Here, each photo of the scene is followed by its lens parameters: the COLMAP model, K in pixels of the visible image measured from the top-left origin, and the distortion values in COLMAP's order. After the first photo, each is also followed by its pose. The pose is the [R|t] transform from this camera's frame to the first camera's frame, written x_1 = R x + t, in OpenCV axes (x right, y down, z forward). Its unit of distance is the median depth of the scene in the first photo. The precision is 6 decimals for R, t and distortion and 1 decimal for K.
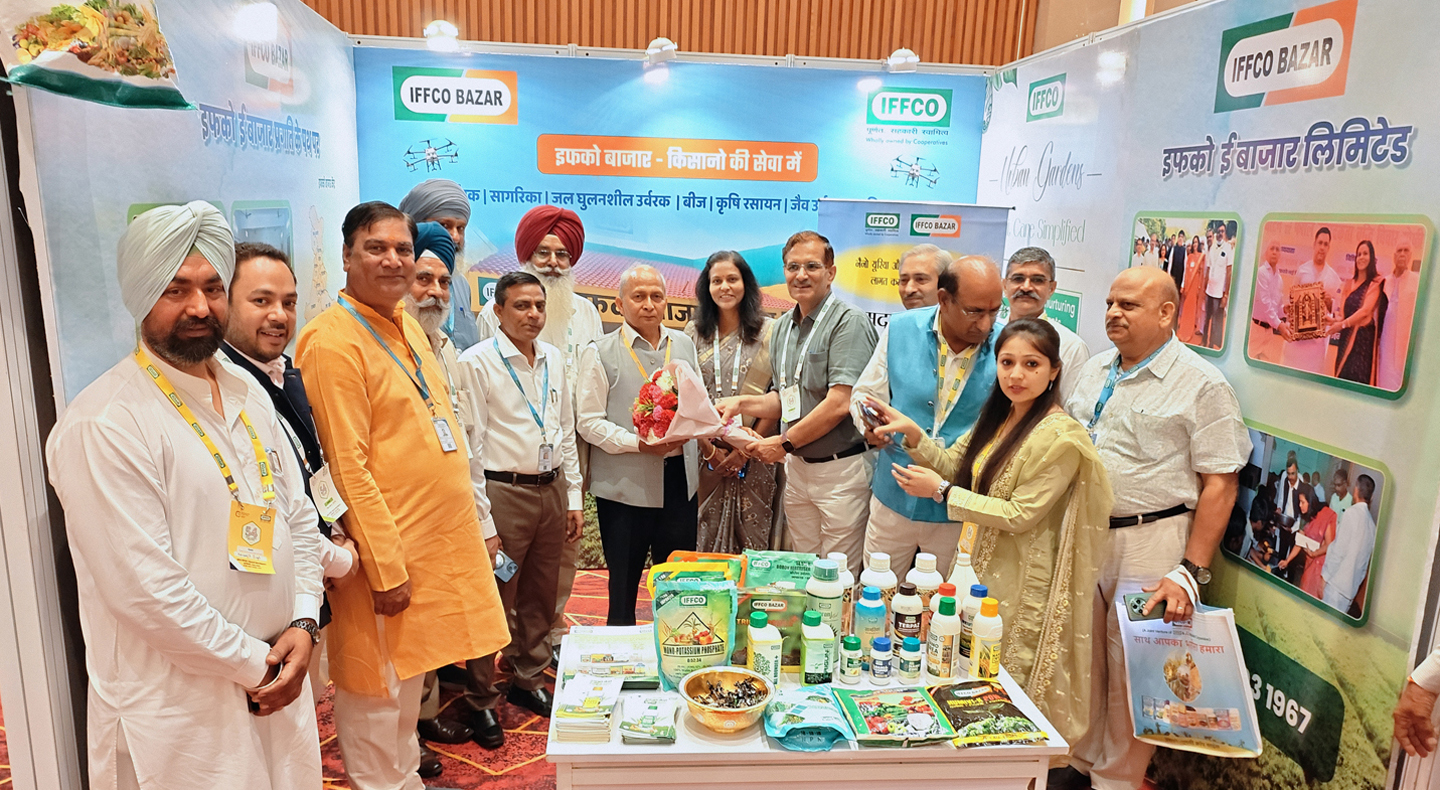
lens RADIAL K [[1053.0, 0, 682.2], [0, 1053.0, 442.2], [0, 0, 1]] dist [0.000403, 0.012674]
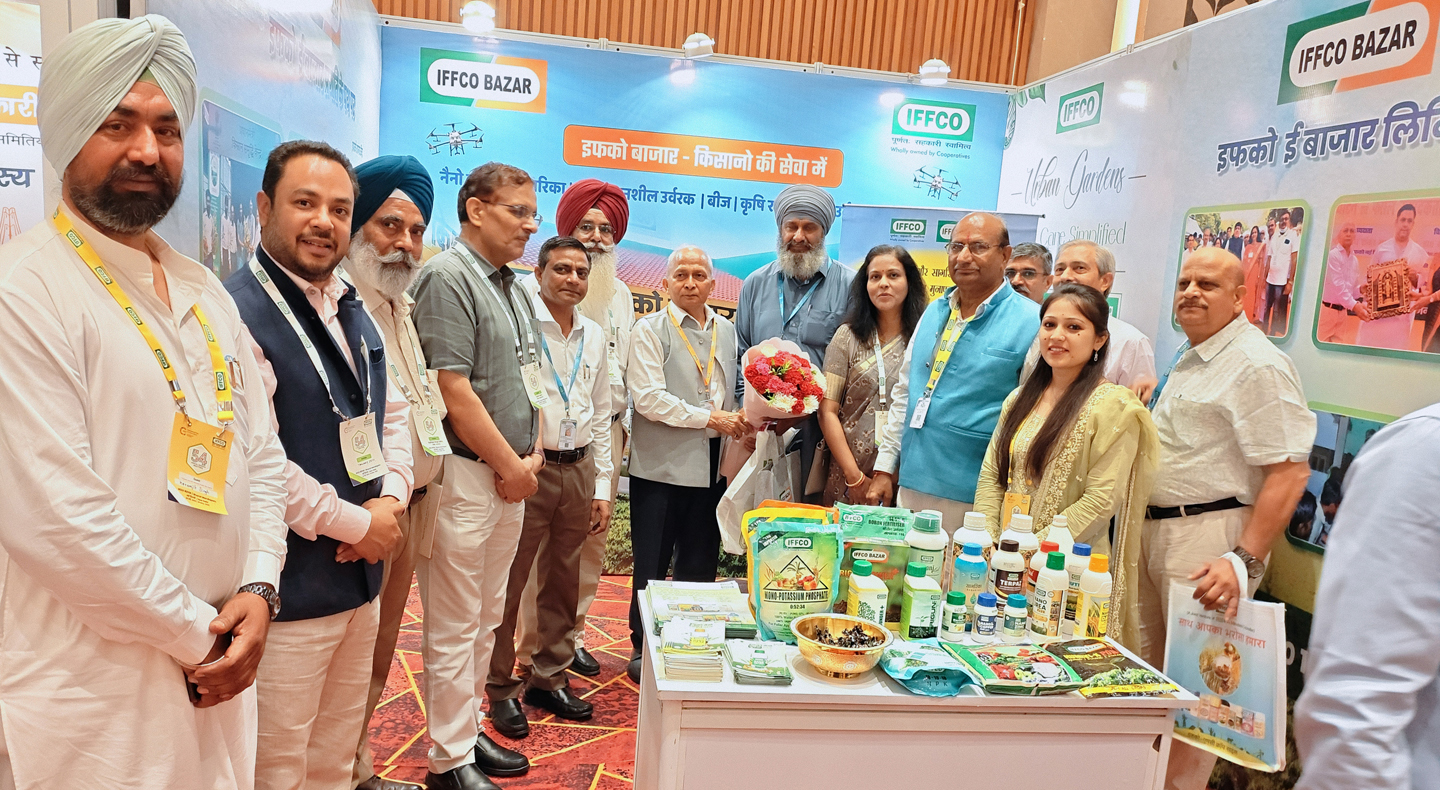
lens RADIAL K [[1053.0, 0, 684.5], [0, 1053.0, 427.1], [0, 0, 1]] dist [0.000403, 0.012674]
pose [[0.997335, 0.038146, 0.062184, -0.112508], [-0.033515, 0.996703, -0.073886, 0.088174], [-0.064798, 0.071605, 0.995326, 0.044605]]
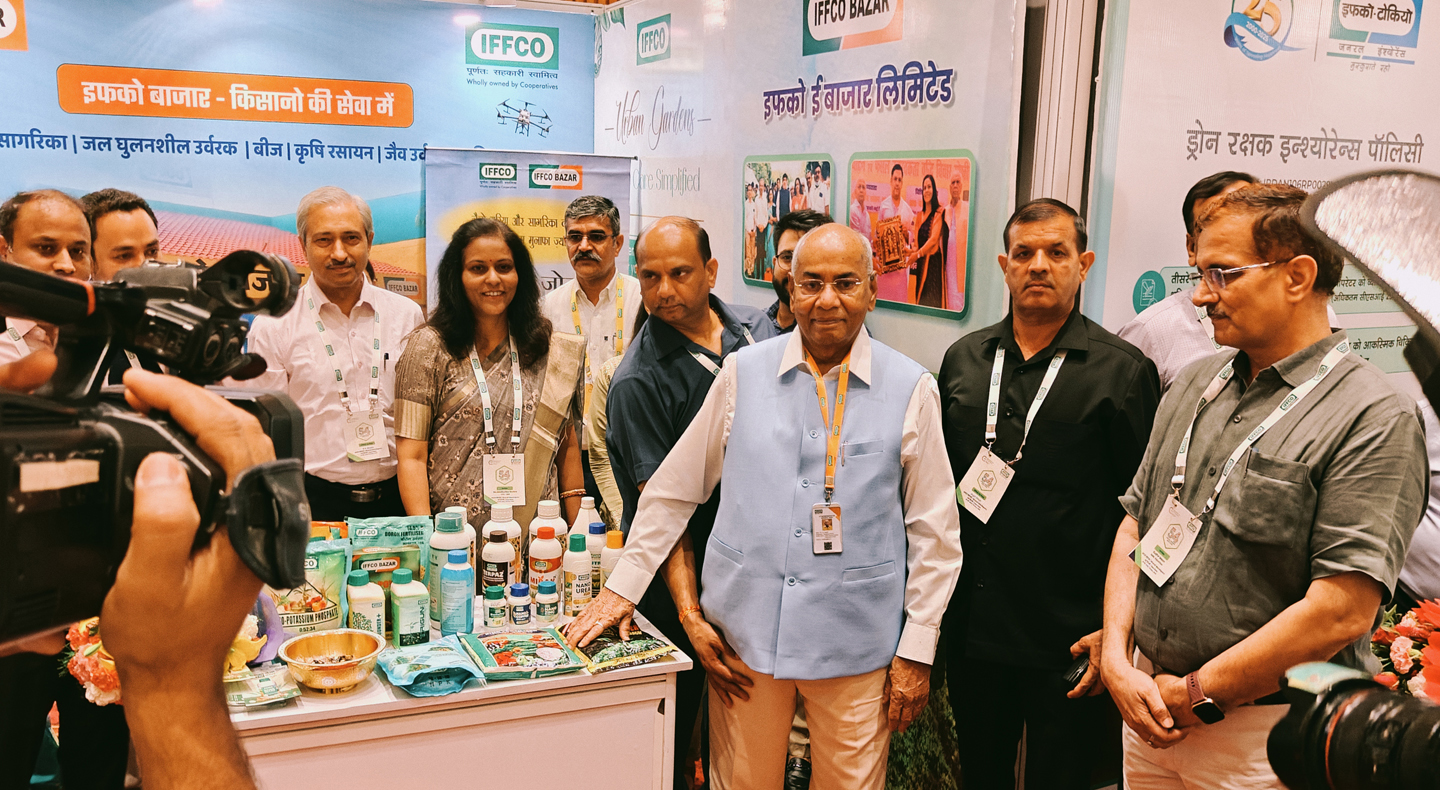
lens RADIAL K [[1301.4, 0, 715.7], [0, 1301.4, 454.3], [0, 0, 1]] dist [0.017315, -0.036395]
pose [[0.943715, -0.068968, 0.323490, -0.006991], [0.072760, 0.997349, 0.000373, 0.061068], [-0.322658, 0.023186, 0.946232, -0.144858]]
